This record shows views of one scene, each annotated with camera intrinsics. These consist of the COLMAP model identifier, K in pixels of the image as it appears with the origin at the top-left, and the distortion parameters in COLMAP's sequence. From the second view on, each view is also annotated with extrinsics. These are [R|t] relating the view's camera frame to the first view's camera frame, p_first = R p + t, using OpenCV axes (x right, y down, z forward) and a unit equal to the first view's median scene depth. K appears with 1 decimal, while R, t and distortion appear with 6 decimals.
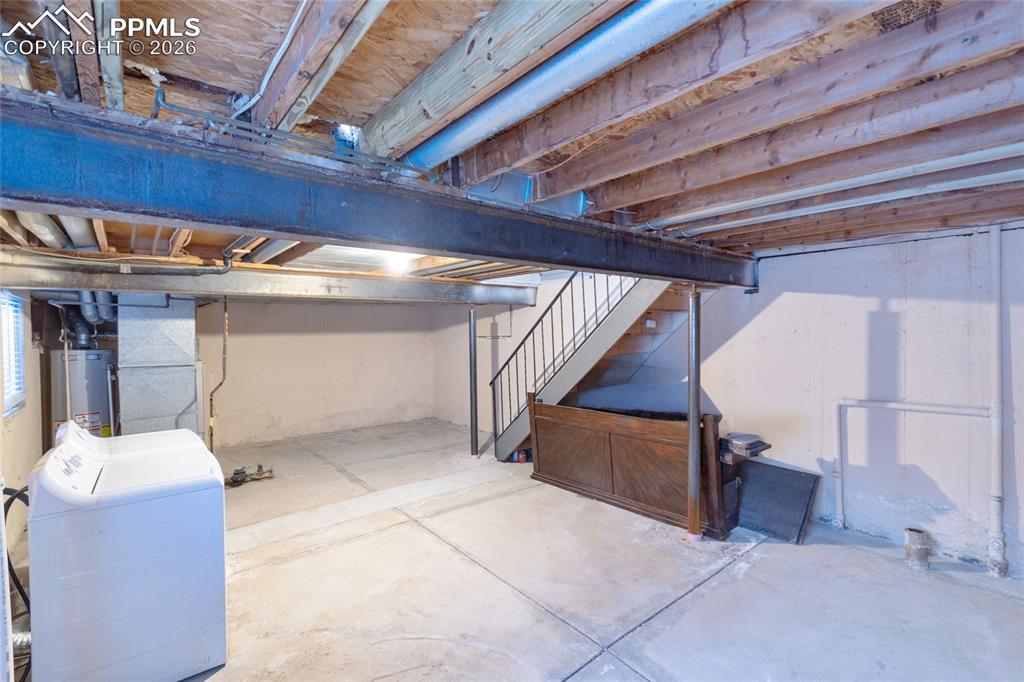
lens RADIAL K [[463.1, 0, 513.0], [0, 463.1, 338.5], [0, 0, 1]] dist [-0.001497, 0.000321]
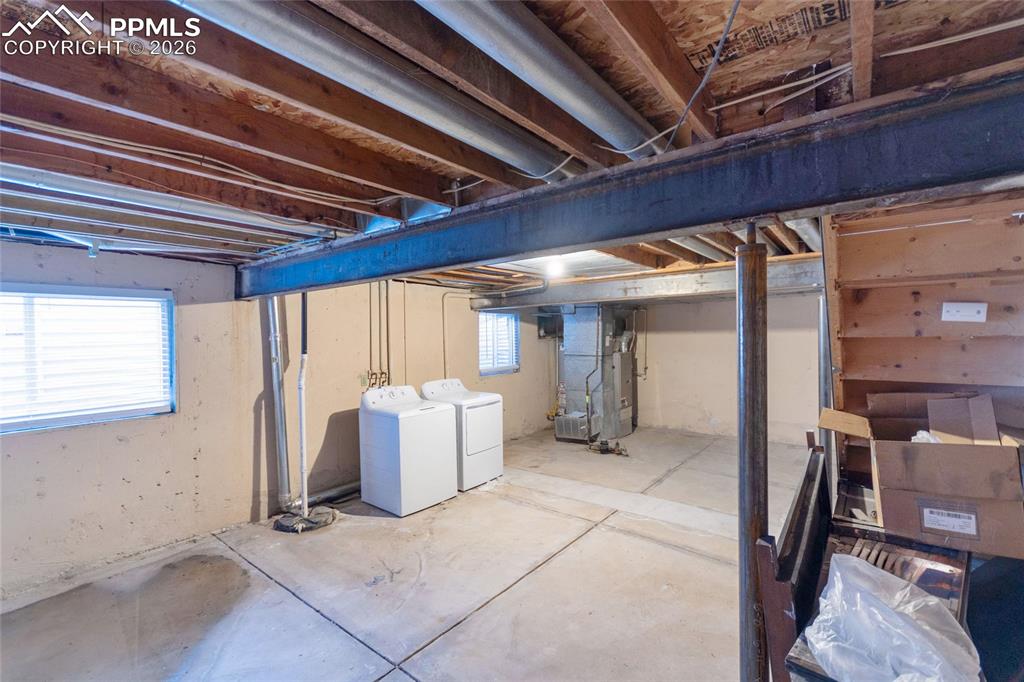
lens RADIAL K [[463.1, 0, 512.6], [0, 463.1, 339.3], [0, 0, 1]] dist [-0.001497, 0.000321]
pose [[0.167652, 0.017876, -0.985684, 0.720658], [-0.000608, 0.999837, 0.018030, -0.017746], [0.985846, -0.002423, 0.167636, 0.657696]]
